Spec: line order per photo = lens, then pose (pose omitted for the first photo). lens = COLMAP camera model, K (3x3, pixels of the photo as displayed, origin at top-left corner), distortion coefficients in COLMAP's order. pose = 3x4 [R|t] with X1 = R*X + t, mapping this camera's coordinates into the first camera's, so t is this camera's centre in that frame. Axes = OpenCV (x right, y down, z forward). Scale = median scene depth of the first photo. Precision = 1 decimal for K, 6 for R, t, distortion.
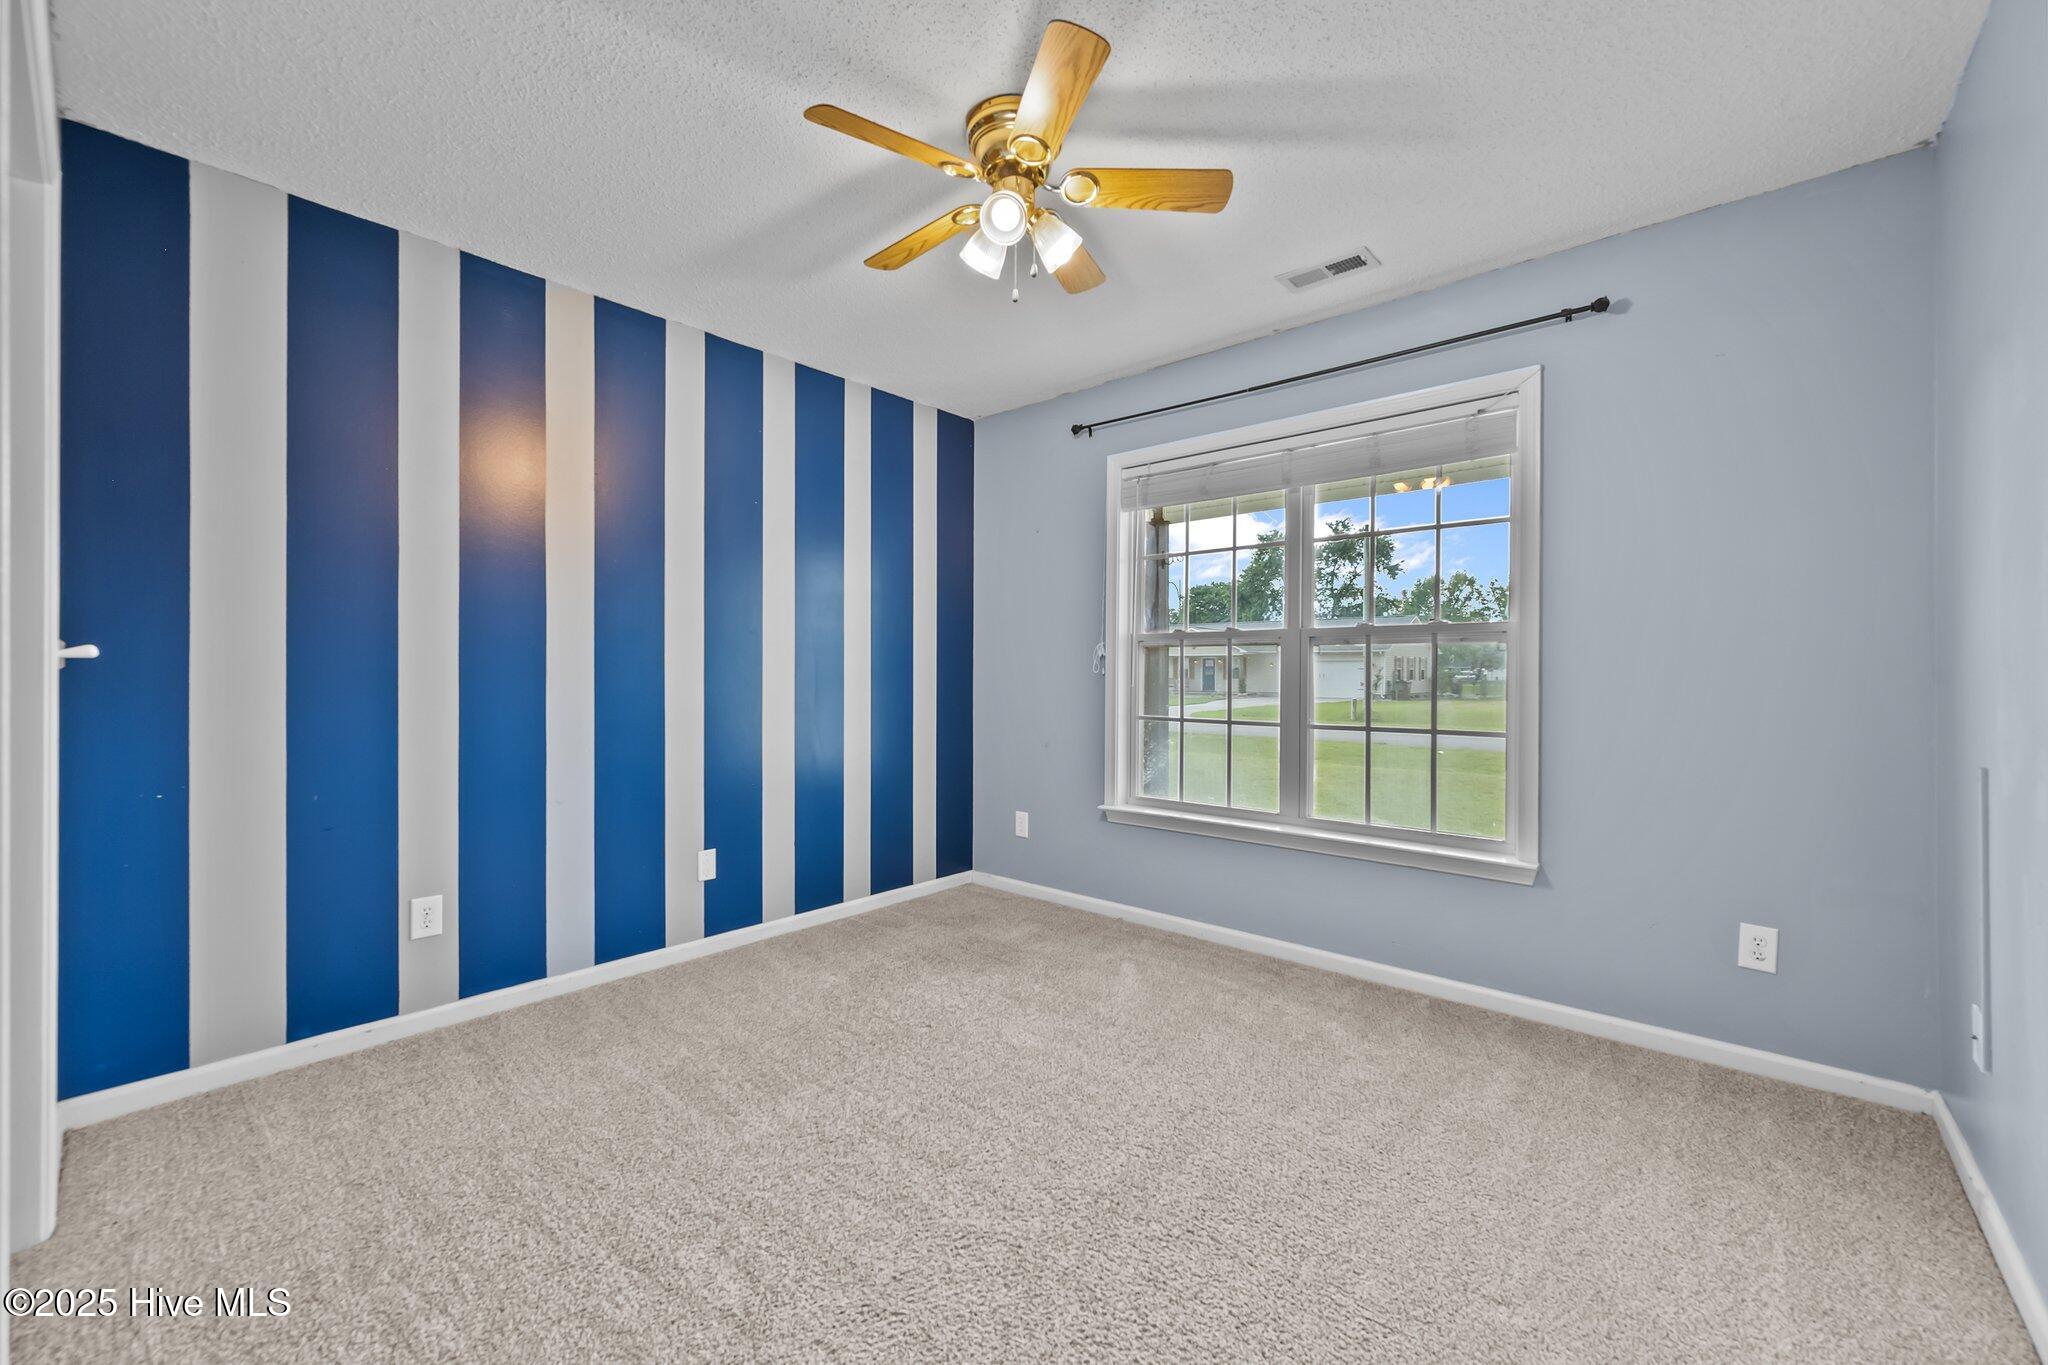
lens RADIAL K [[810.9, 0, 1029.7], [0, 810.9, 689.2], [0, 0, 1]] dist [-0.000871, -0.000159]
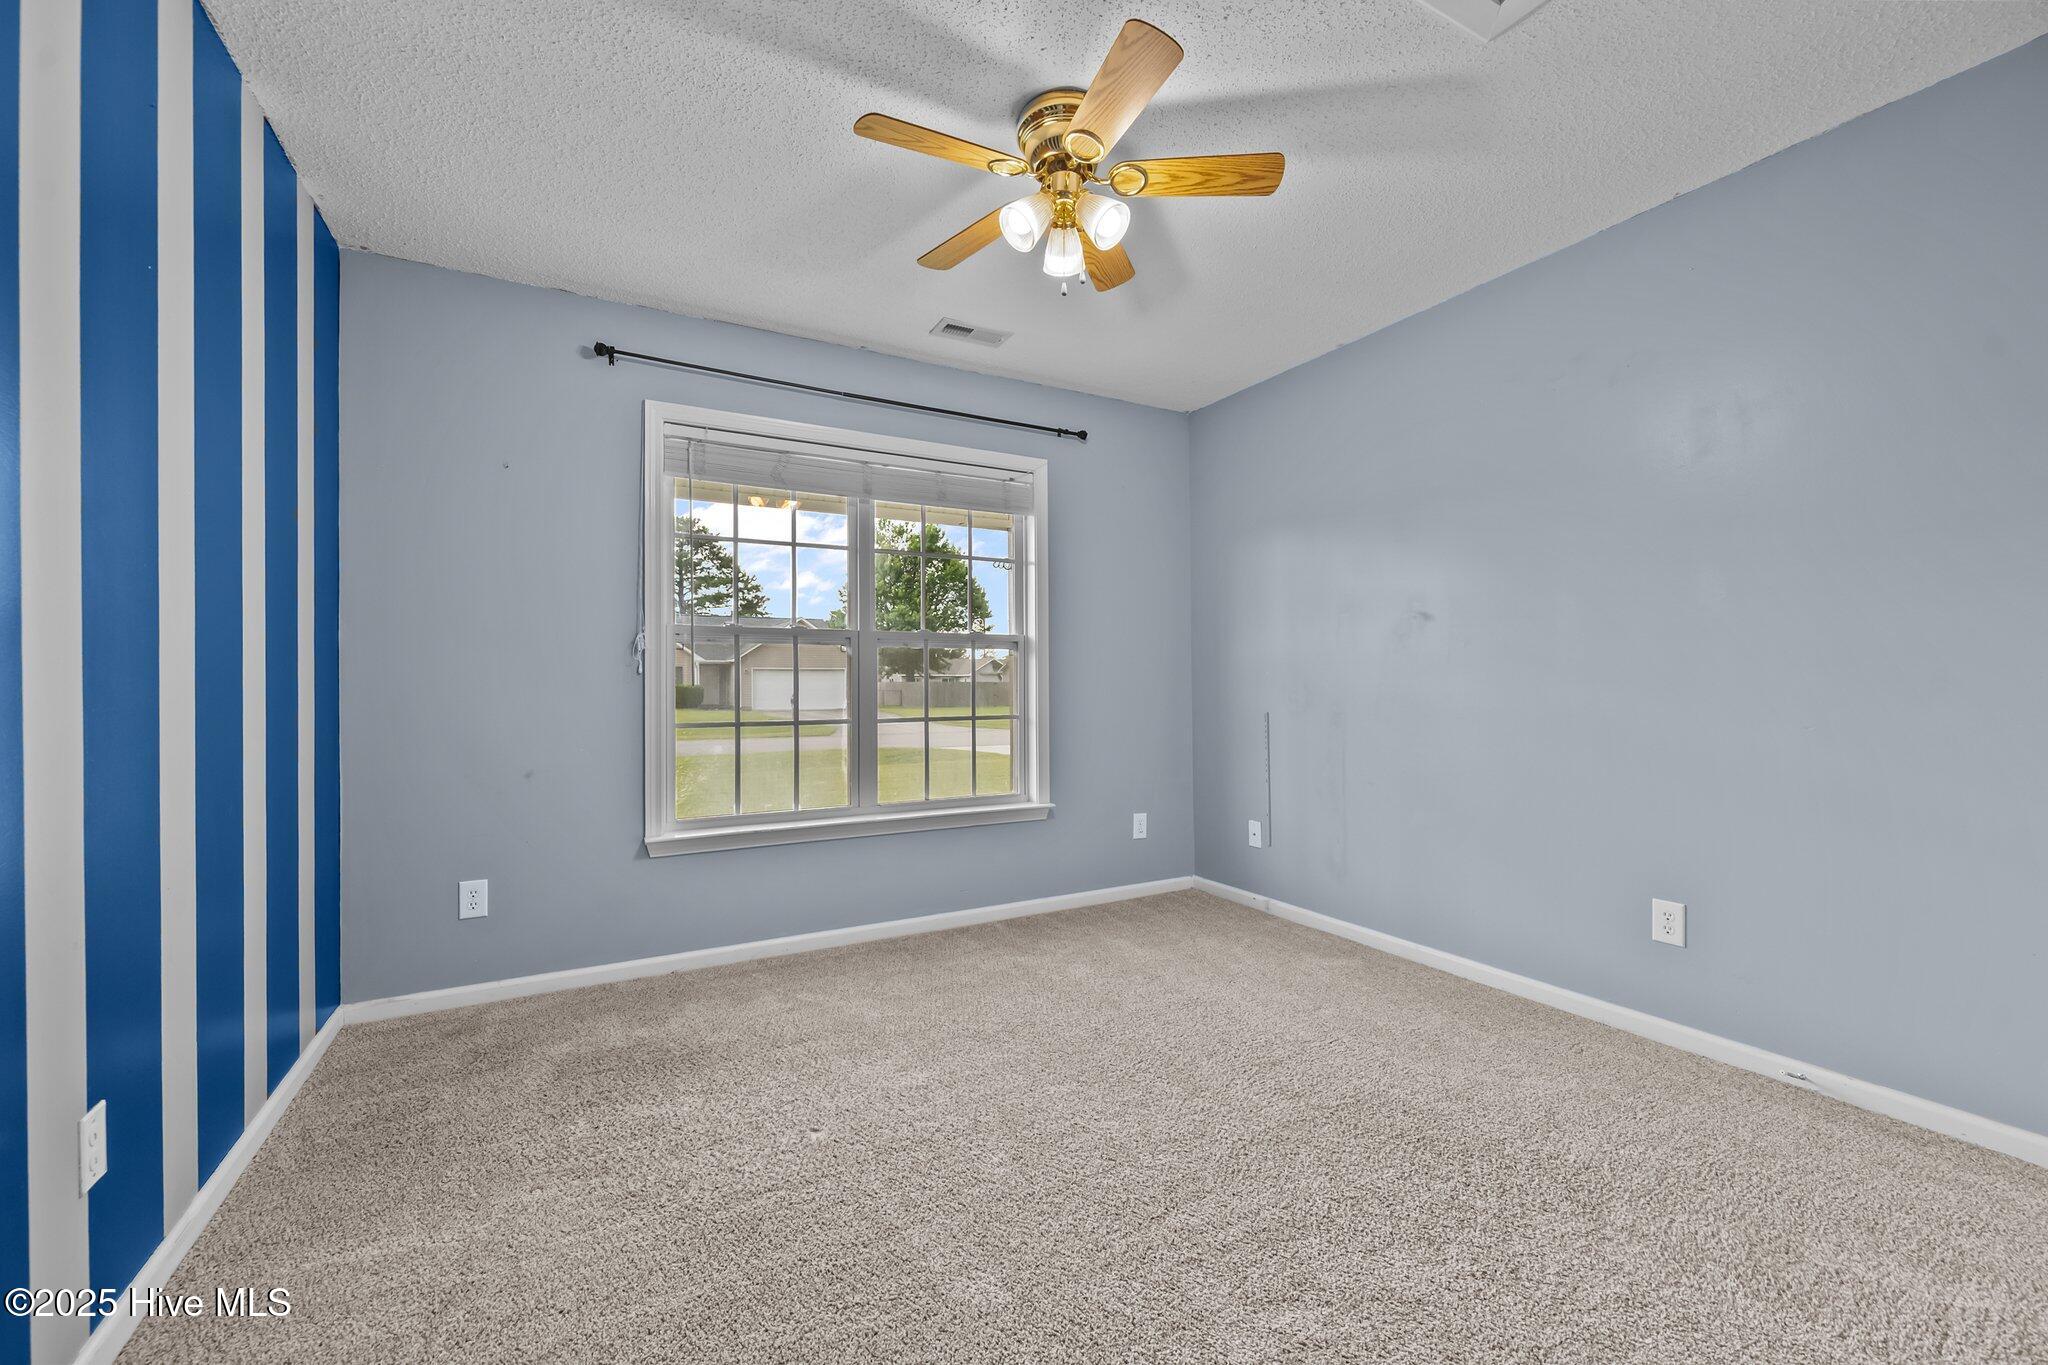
lens RADIAL K [[810.9, 0, 1029.7], [0, 810.9, 689.2], [0, 0, 1]] dist [-0.000871, -0.000159]
pose [[0.344747, -0.011845, 0.938621, -0.606157], [0.024078, 0.999703, 0.003772, 0.004231], [-0.938387, 0.021300, 0.344930, 0.432086]]
